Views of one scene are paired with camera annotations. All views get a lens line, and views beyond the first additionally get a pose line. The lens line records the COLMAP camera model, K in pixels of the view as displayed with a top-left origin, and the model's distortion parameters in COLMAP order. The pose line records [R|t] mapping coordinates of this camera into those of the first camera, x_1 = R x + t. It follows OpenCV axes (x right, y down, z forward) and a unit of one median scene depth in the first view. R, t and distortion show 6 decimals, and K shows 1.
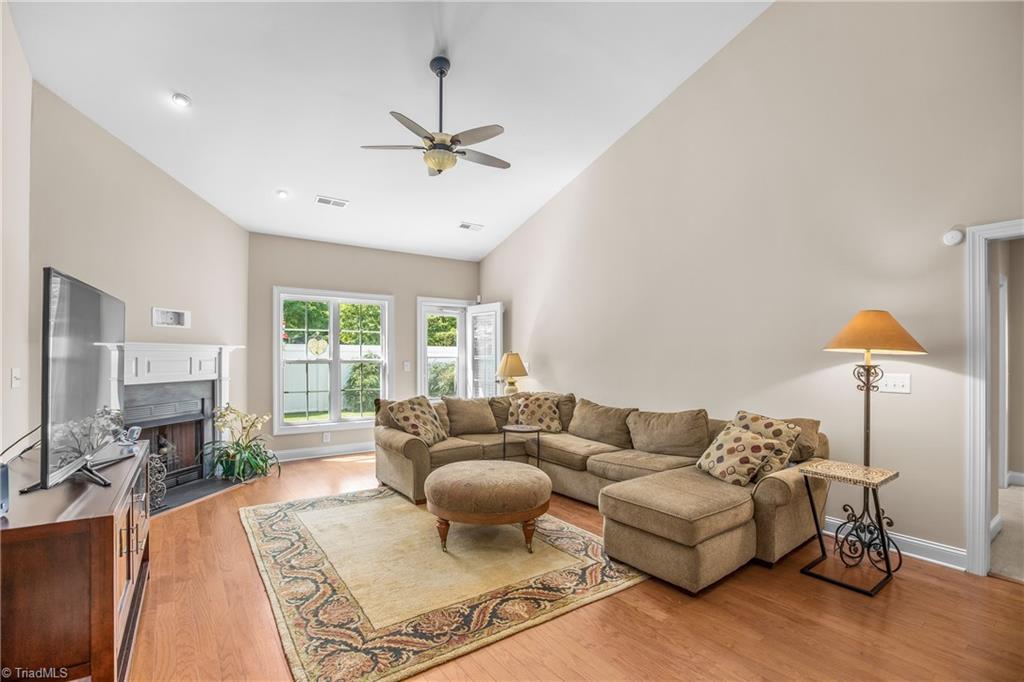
lens RADIAL K [[467.3, 0, 508.0], [0, 467.3, 353.5], [0, 0, 1]] dist [-0.037201, 0.017570]
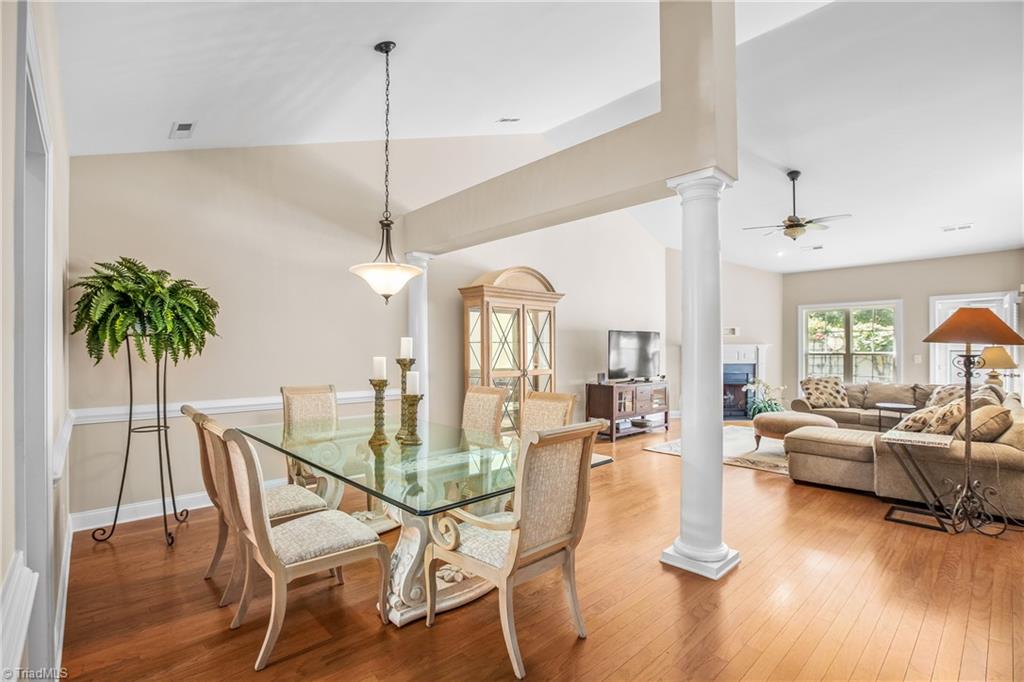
lens RADIAL K [[467.3, 0, 514.4], [0, 467.3, 350.1], [0, 0, 1]] dist [-0.037201, 0.017570]
pose [[0.124487, -0.006535, -0.992200, 1.145059], [0.006774, 0.999961, -0.005736, 0.009183], [0.992198, -0.006007, 0.124526, -0.175887]]
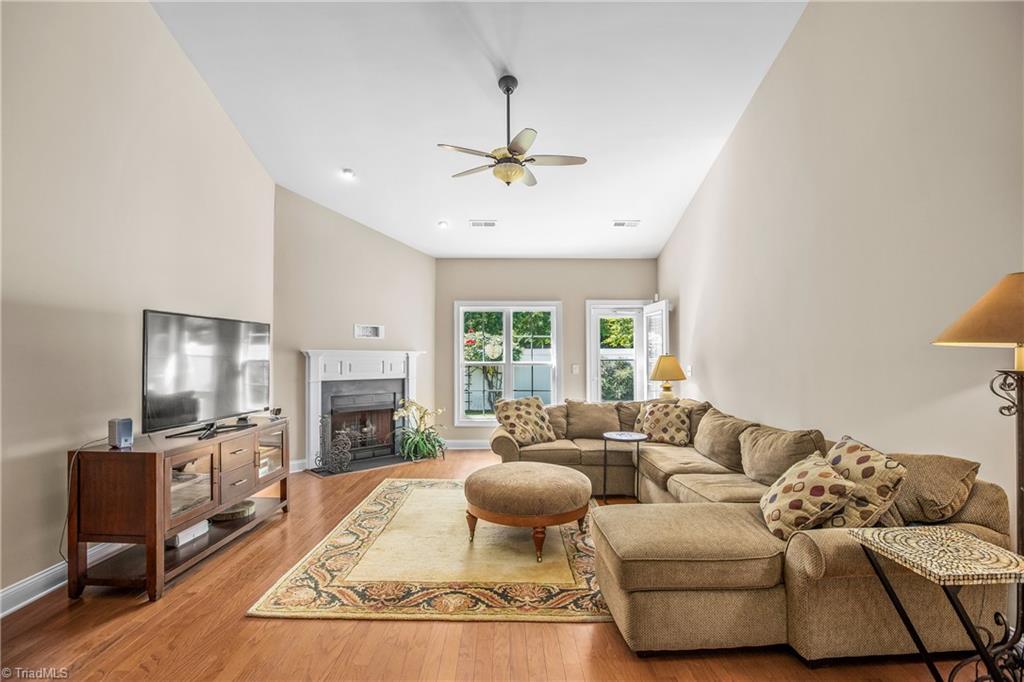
lens RADIAL K [[467.3, 0, 503.9], [0, 467.3, 352.0], [0, 0, 1]] dist [-0.037201, 0.017570]
pose [[0.816012, -0.013357, -0.577880, 0.371827], [0.007601, 0.999894, -0.012378, 0.002763], [0.577985, 0.005708, 0.816028, 0.112112]]
